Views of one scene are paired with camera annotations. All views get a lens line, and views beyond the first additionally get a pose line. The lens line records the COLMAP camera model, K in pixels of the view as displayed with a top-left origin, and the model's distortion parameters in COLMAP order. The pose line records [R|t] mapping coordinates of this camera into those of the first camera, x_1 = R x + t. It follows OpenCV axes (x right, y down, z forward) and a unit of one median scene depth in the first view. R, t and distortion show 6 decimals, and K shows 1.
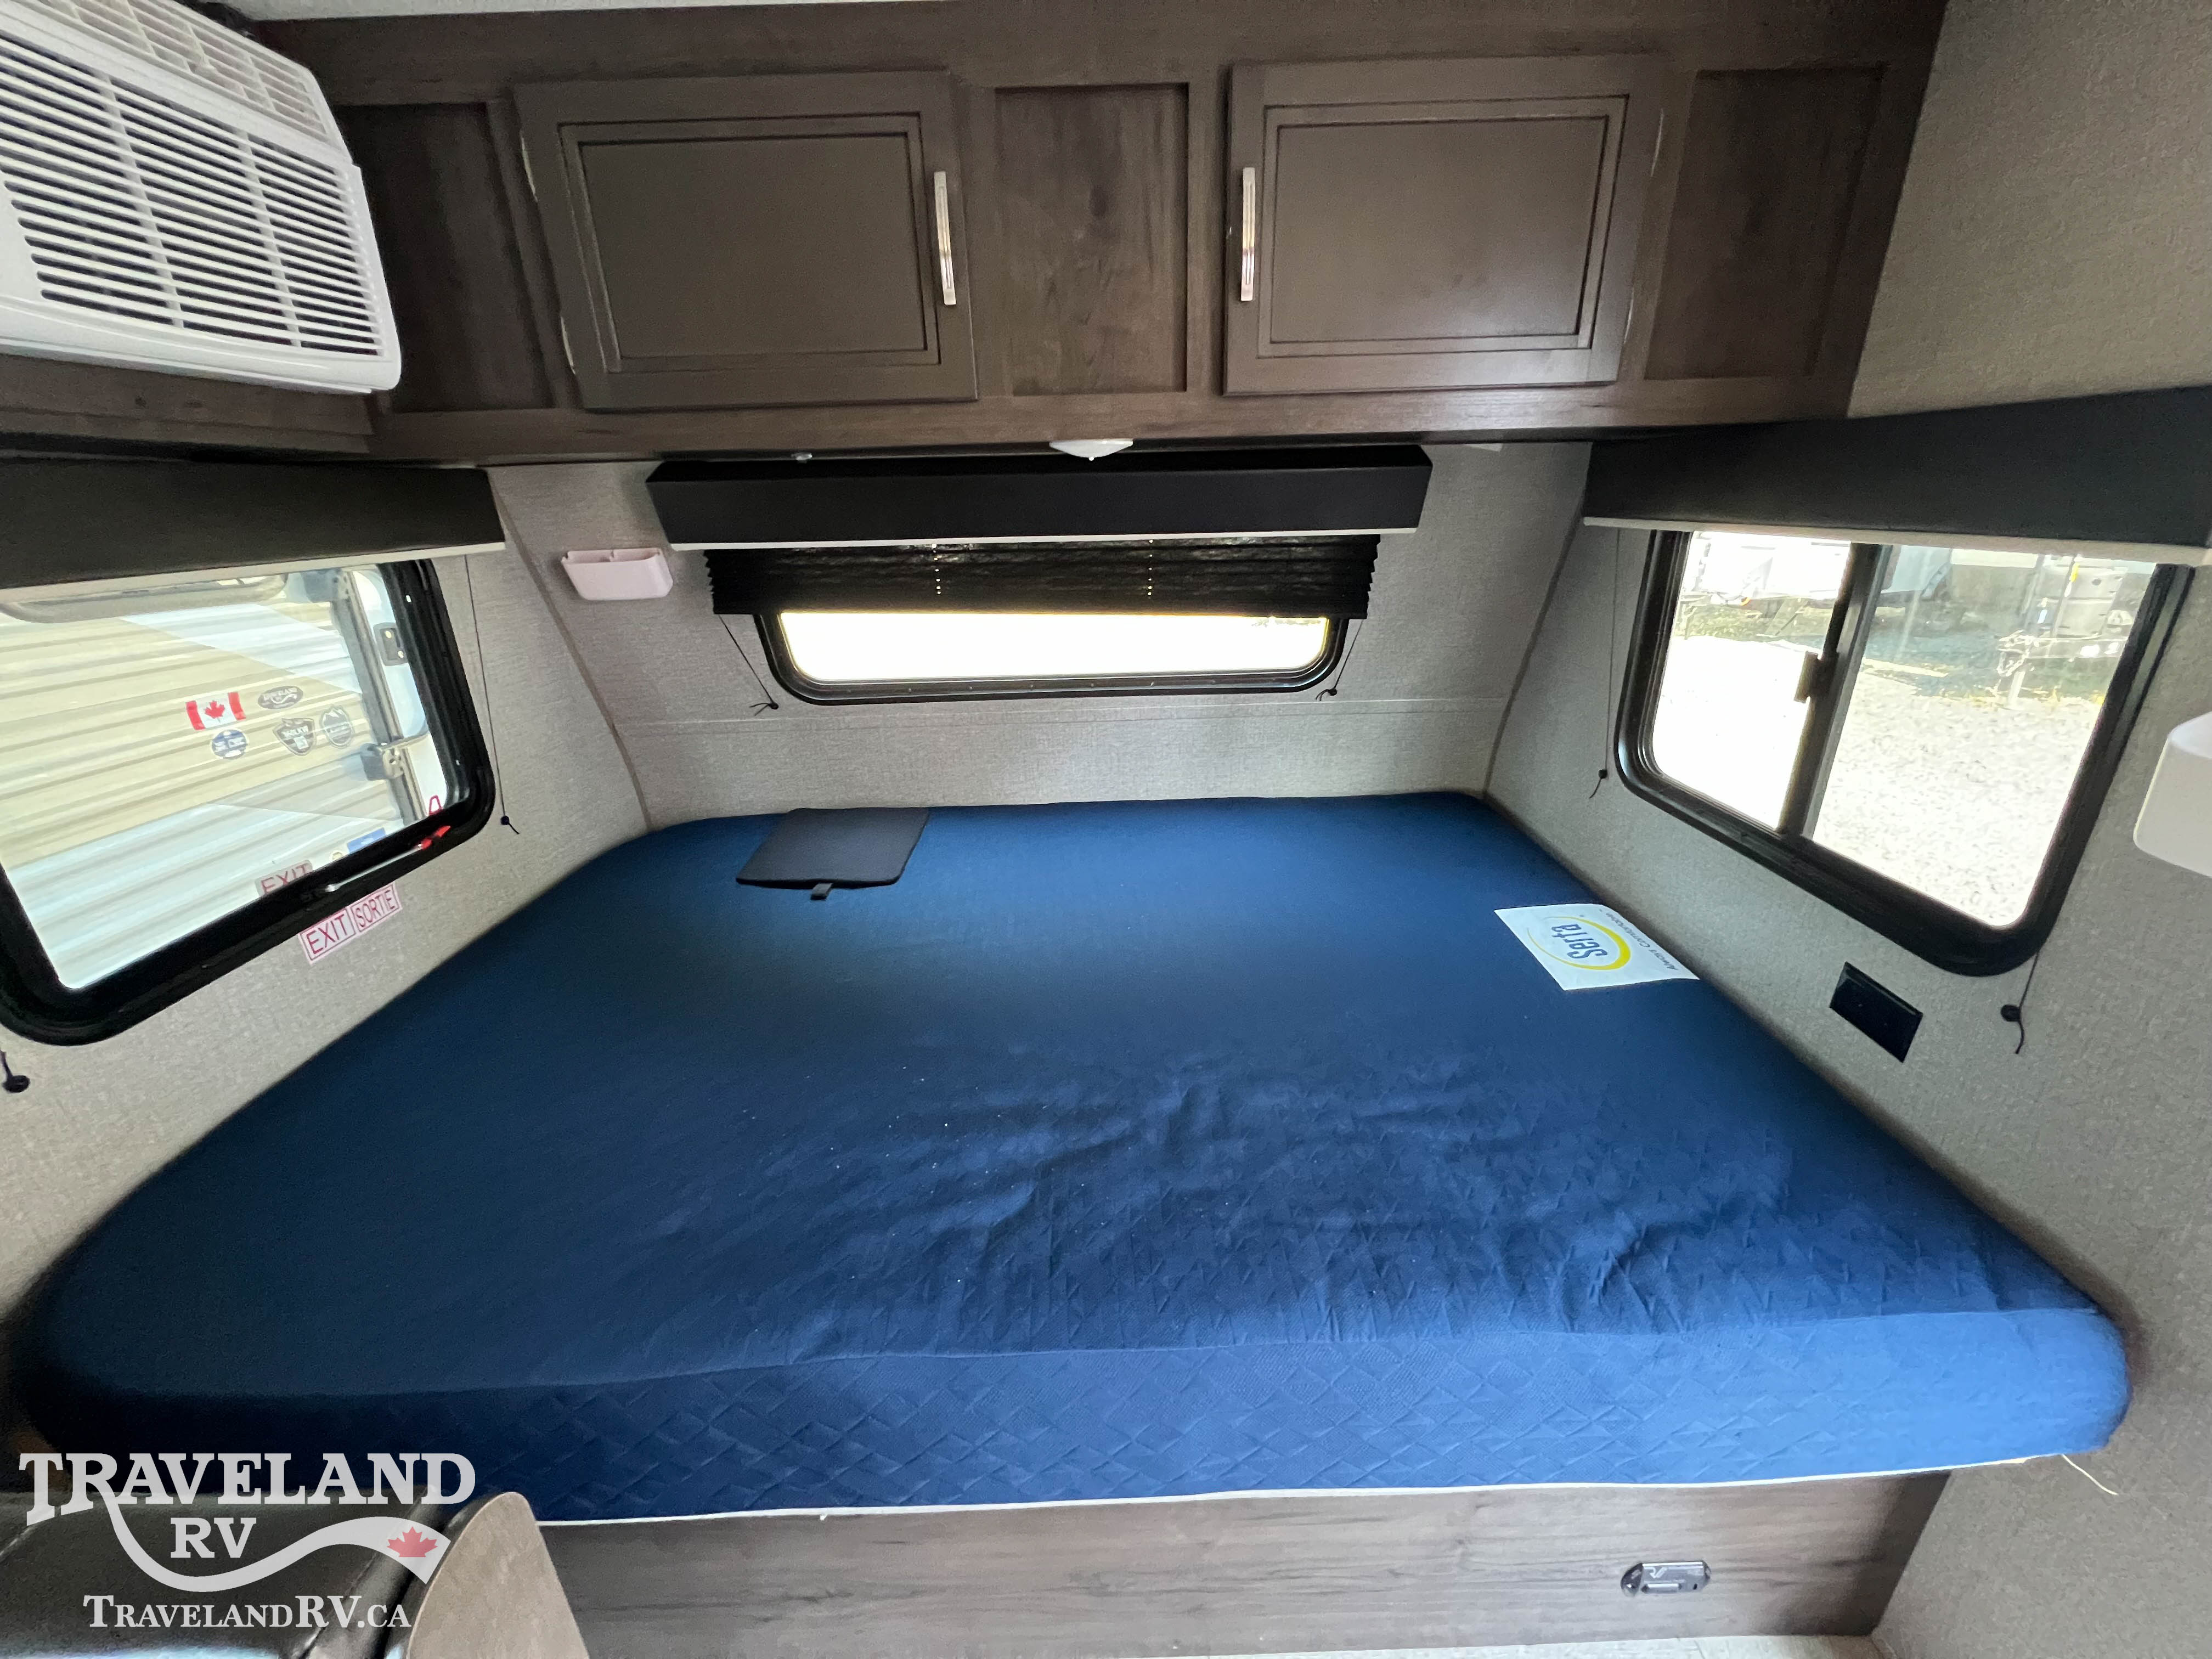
lens RADIAL K [[881.9, 0, 1109.5], [0, 881.9, 829.3], [0, 0, 1]] dist [-0.001178, -0.000411]
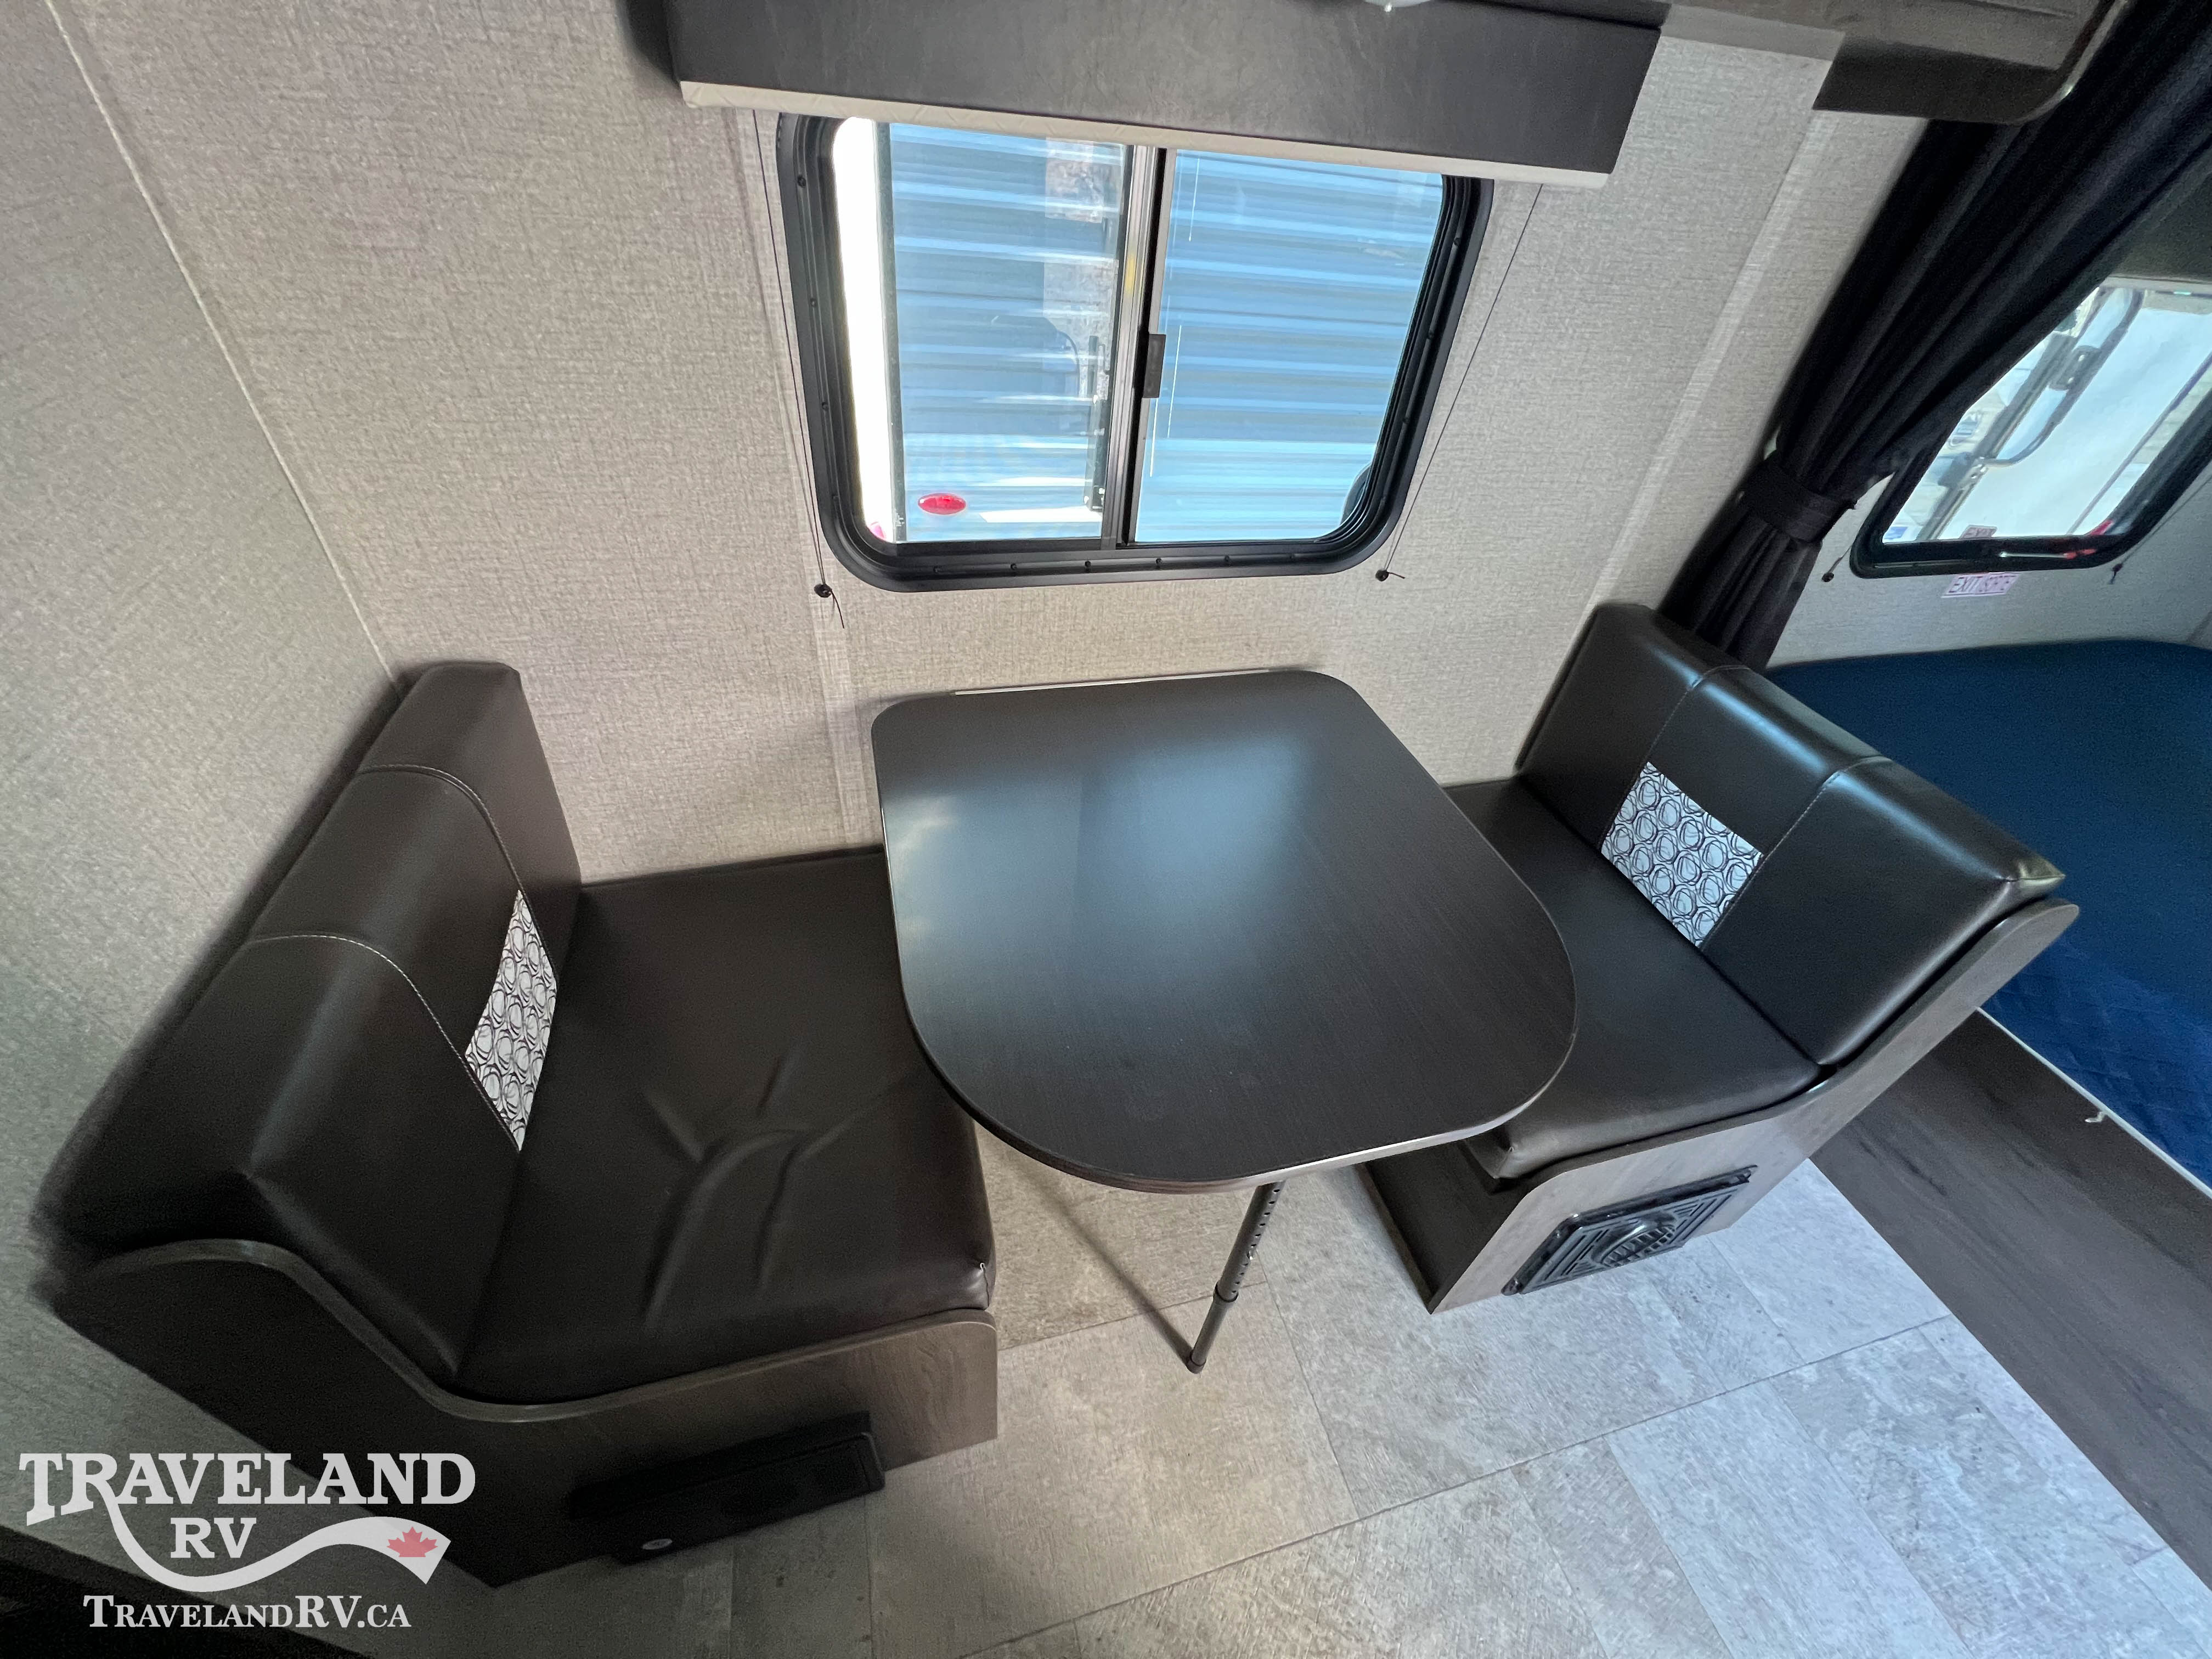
lens RADIAL K [[881.9, 0, 1109.5], [0, 881.9, 829.3], [0, 0, 1]] dist [-0.001178, -0.000411]
pose [[0.252202, 0.654705, -0.712570, -0.016390], [-0.431854, 0.735126, 0.522582, 0.204533], [0.865966, 0.175930, 0.468137, -0.548210]]
